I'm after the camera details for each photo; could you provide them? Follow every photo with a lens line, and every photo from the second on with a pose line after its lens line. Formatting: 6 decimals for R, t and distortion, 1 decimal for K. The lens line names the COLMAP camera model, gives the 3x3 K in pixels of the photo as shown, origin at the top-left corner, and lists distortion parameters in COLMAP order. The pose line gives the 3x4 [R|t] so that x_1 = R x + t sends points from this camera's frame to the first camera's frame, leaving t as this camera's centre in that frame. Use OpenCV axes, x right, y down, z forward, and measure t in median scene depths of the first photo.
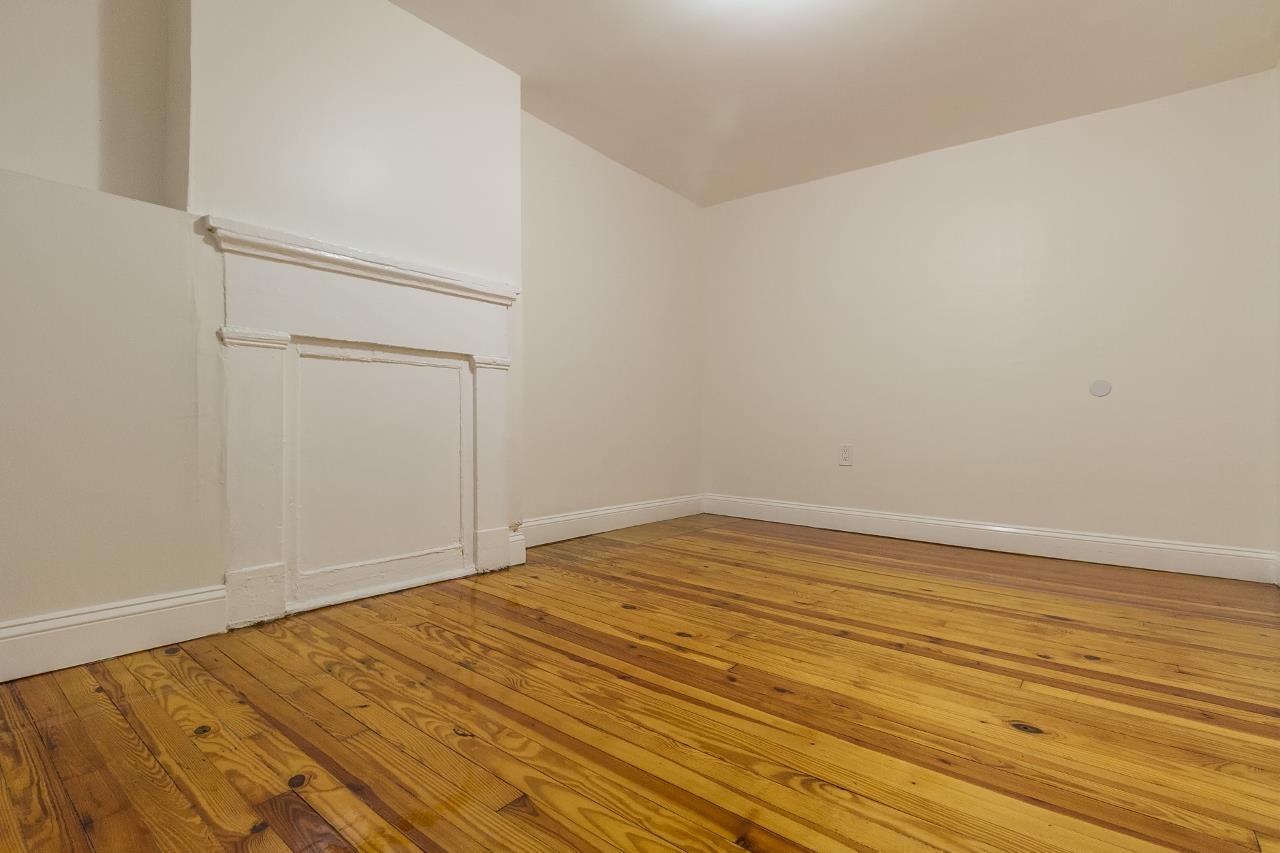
lens RADIAL K [[608.1, 0, 641.4], [0, 608.1, 406.5], [0, 0, 1]] dist [0.003150, -0.000289]
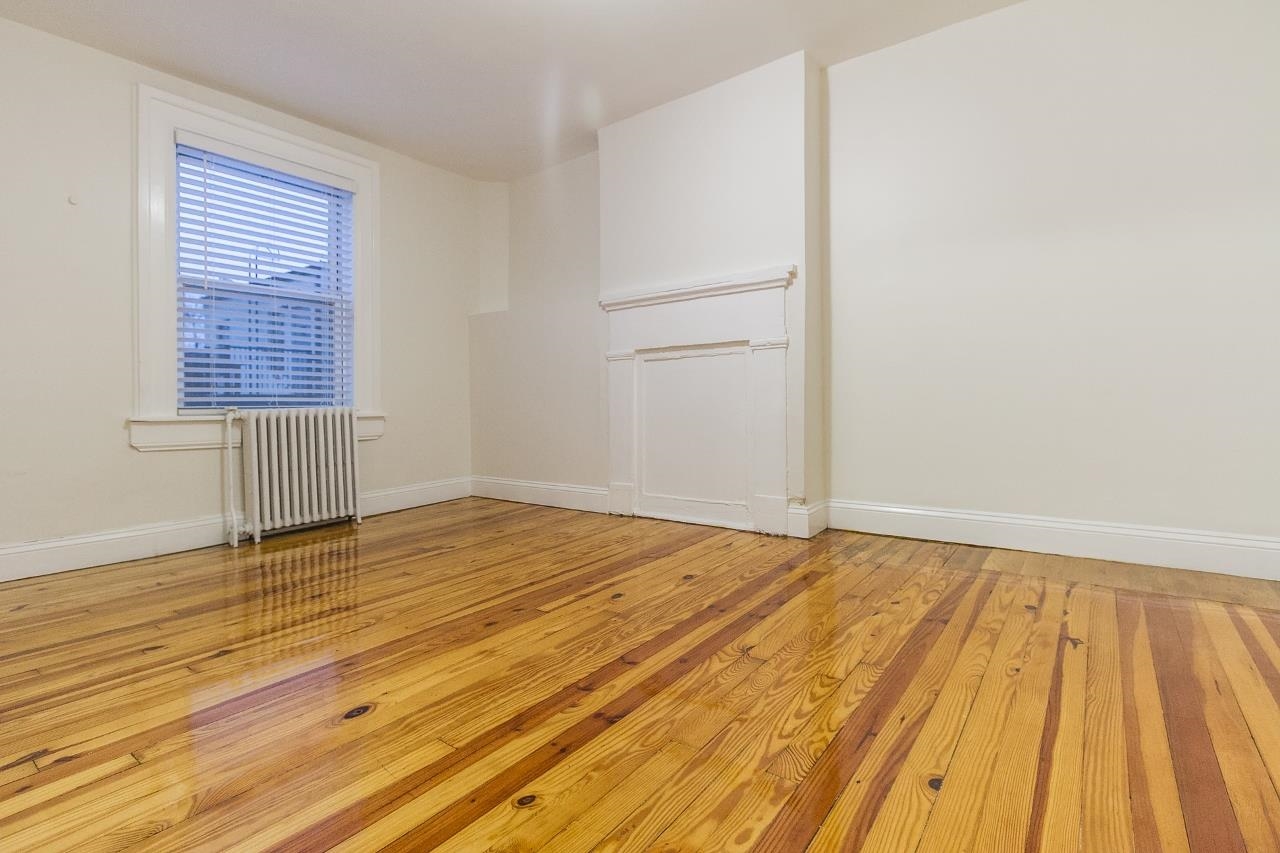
lens RADIAL K [[608.1, 0, 641.4], [0, 608.1, 406.5], [0, 0, 1]] dist [0.003150, -0.000289]
pose [[0.015431, -0.001060, -0.999880, 1.175189], [0.048134, 0.998841, -0.000316, 0.041084], [0.998722, -0.048123, 0.015465, 1.060462]]
